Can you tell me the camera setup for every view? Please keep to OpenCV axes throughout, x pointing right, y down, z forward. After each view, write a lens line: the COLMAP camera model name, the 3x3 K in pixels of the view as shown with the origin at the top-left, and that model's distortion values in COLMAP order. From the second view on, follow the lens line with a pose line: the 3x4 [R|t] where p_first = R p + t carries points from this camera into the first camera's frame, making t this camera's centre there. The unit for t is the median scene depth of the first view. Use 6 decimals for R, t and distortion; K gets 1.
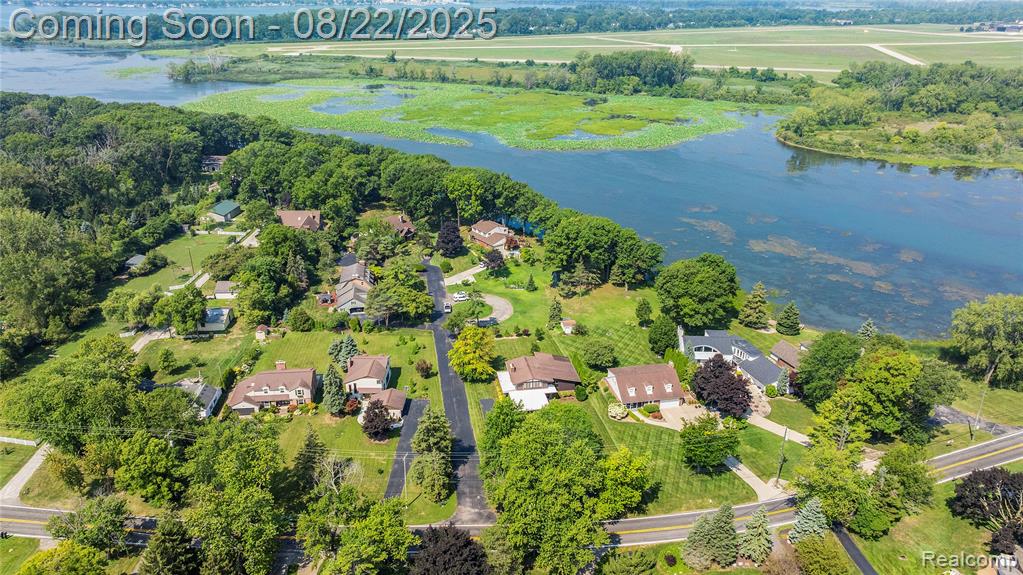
lens RADIAL K [[723.4, 0, 511.7], [0, 723.4, 287.7], [0, 0, 1]] dist [-0.021477, 0.005392]
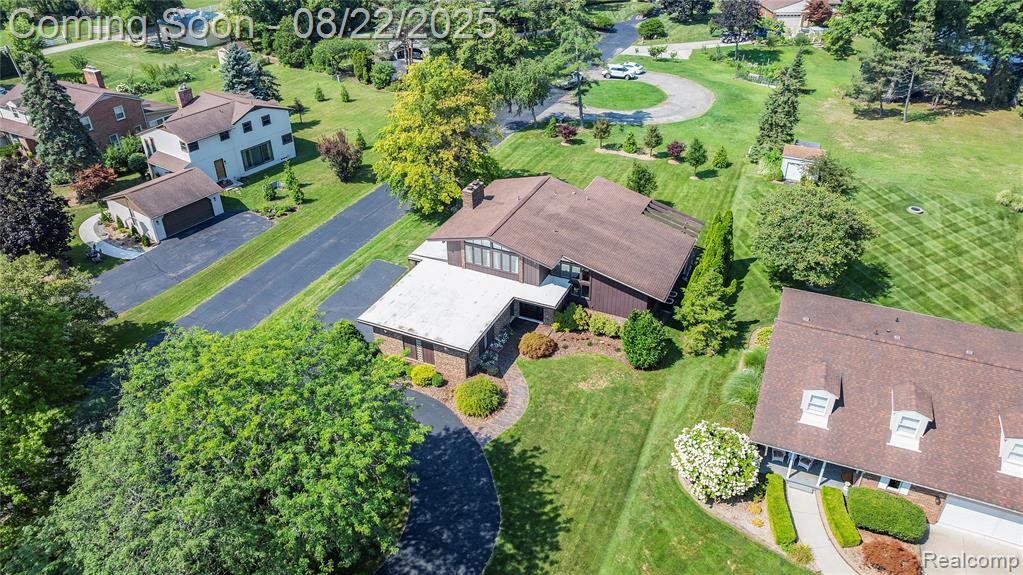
lens RADIAL K [[723.4, 0, 511.6], [0, 723.4, 287.2], [0, 0, 1]] dist [-0.021477, 0.005392]
pose [[0.833992, 0.295011, -0.466290, 0.176283], [-0.212805, 0.951662, 0.221479, 0.077391], [0.509089, -0.085483, 0.856458, 0.747631]]
